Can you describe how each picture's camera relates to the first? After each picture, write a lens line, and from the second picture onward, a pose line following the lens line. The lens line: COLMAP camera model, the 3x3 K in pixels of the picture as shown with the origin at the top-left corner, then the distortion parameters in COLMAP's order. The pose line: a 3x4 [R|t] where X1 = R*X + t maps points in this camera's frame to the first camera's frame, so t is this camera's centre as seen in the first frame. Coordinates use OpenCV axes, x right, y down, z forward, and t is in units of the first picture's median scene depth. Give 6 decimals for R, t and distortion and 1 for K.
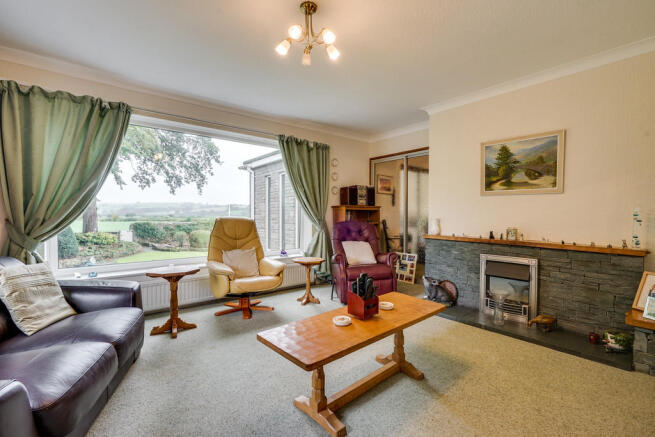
lens RADIAL K [[295.6, 0, 327.8], [0, 295.6, 218.1], [0, 0, 1]] dist [-0.003163, 0.000622]
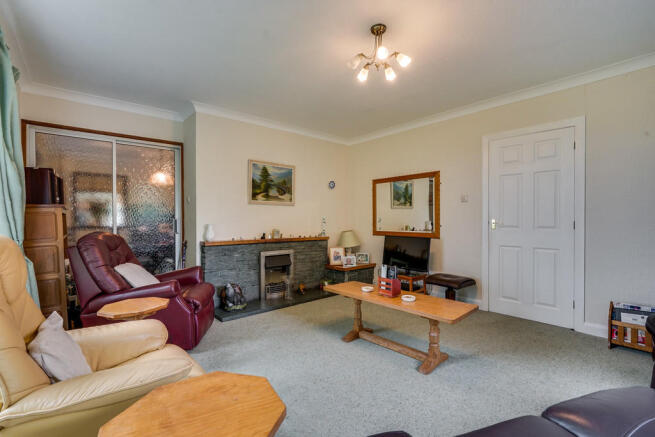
lens RADIAL K [[295.6, 0, 327.8], [0, 295.6, 220.0], [0, 0, 1]] dist [-0.003163, 0.000622]
pose [[-0.010206, -0.011126, 0.999886, -0.723531], [0.016289, 0.999804, 0.011292, -0.021269], [-0.999815, 0.016402, -0.010023, 0.758377]]
